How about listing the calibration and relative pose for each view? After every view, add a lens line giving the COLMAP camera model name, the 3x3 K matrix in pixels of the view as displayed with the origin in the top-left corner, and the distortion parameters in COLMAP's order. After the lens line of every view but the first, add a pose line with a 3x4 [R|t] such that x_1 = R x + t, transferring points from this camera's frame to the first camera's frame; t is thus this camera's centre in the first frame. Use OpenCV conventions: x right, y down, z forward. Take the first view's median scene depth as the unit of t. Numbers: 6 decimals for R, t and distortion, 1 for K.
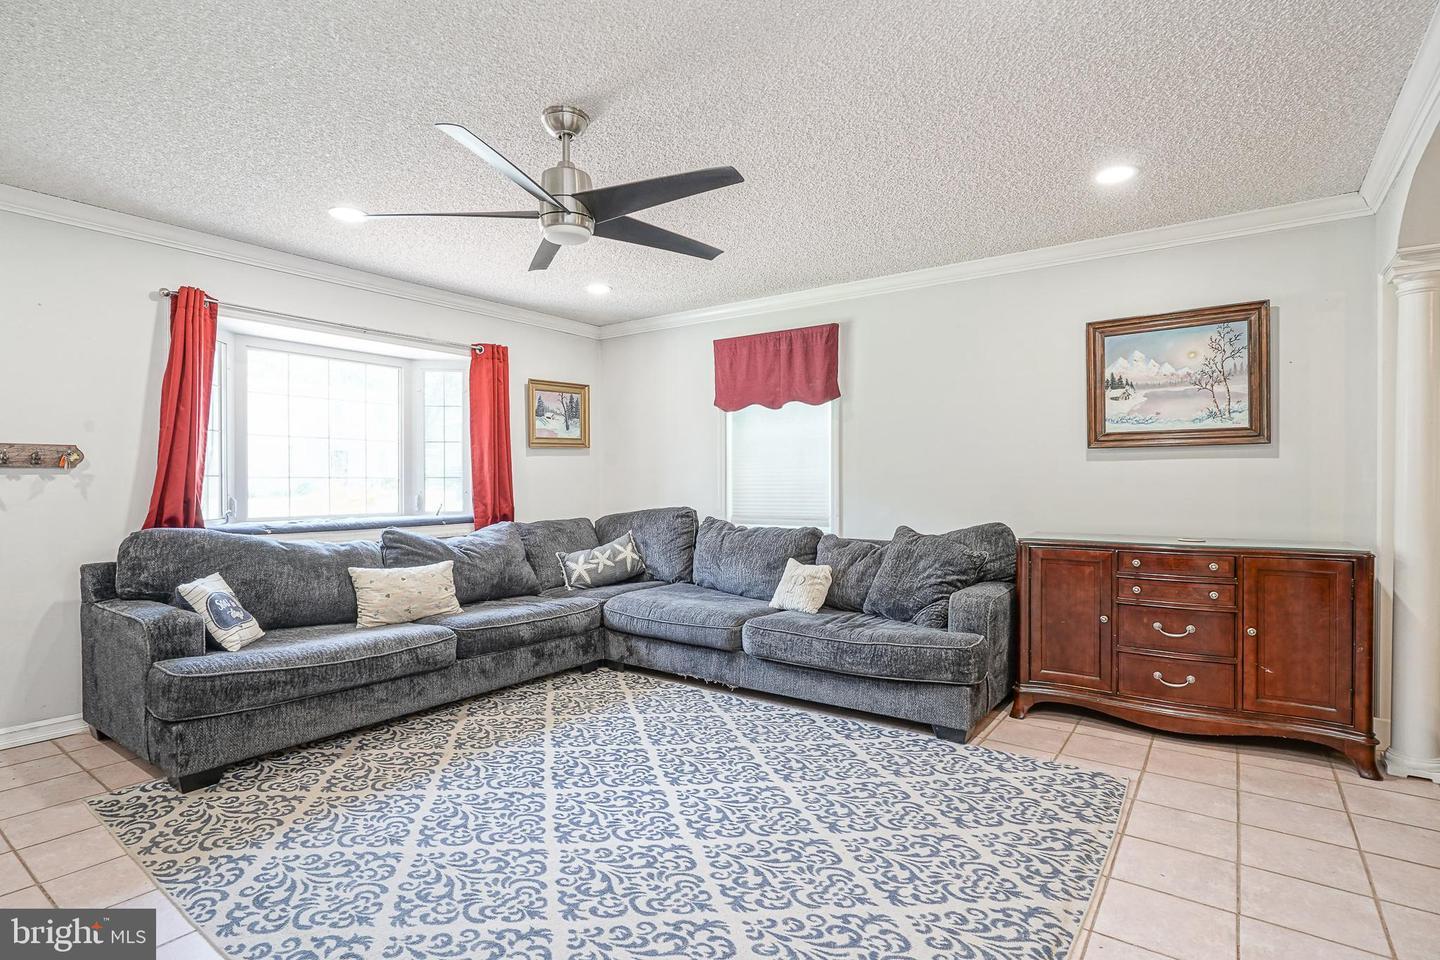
lens RADIAL K [[719.1, 0, 715.8], [0, 719.1, 487.6], [0, 0, 1]] dist [-0.016140, 0.008569]
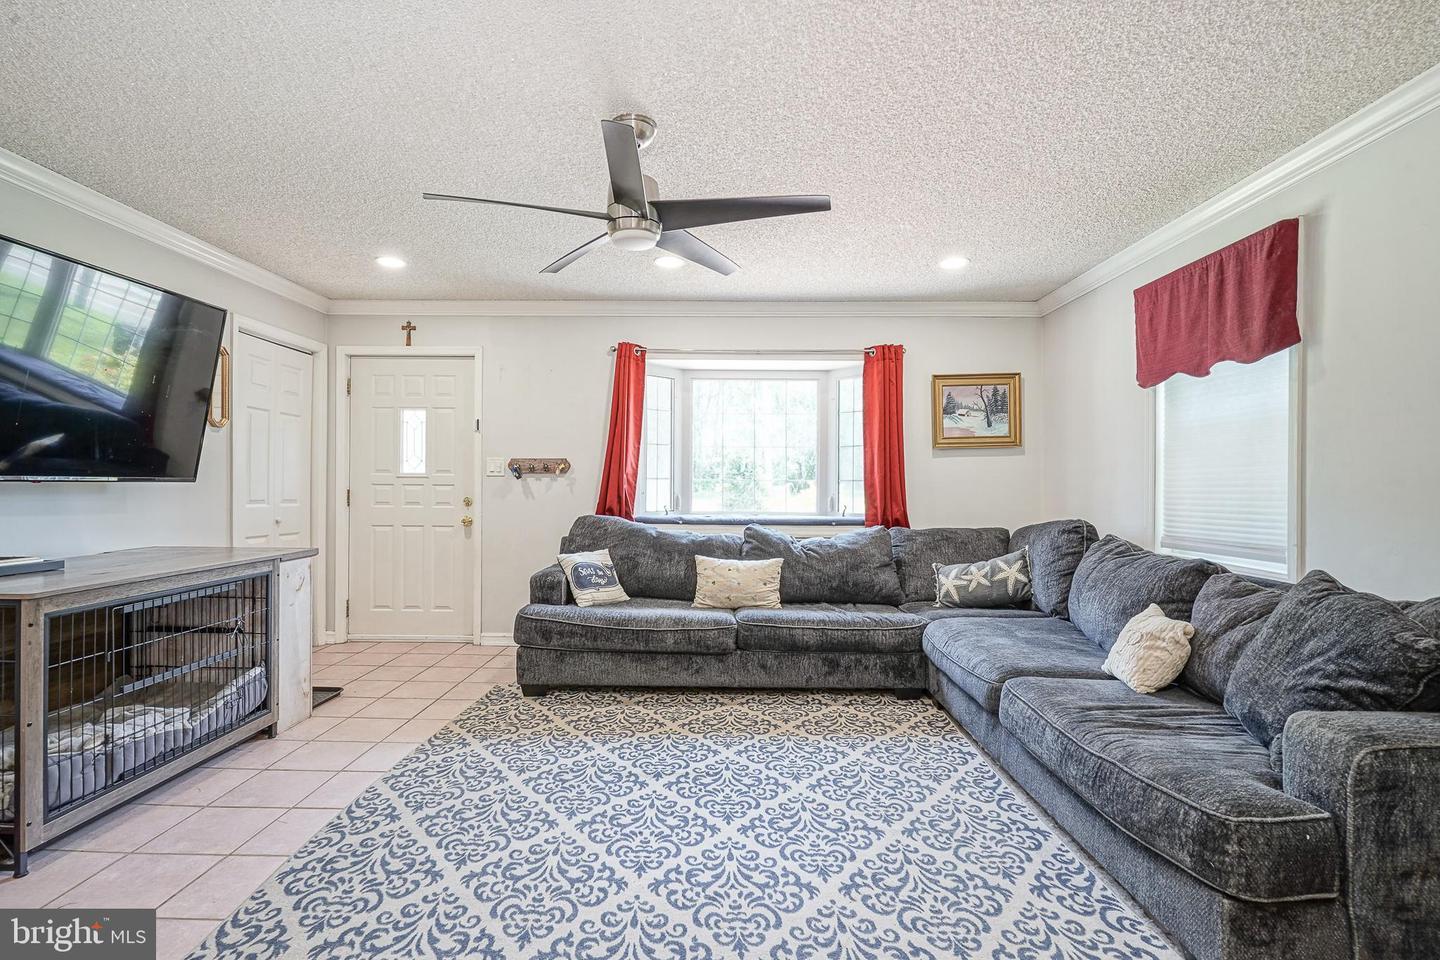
lens RADIAL K [[699.9, 0, 714.1], [0, 699.9, 484.9], [0, 0, 1]] dist [-0.009494, 0.004434]
pose [[0.573470, 0.006601, -0.819200, 0.472864], [-0.015252, 0.999880, -0.002621, -0.002486], [0.819085, 0.013998, 0.573502, 0.369315]]
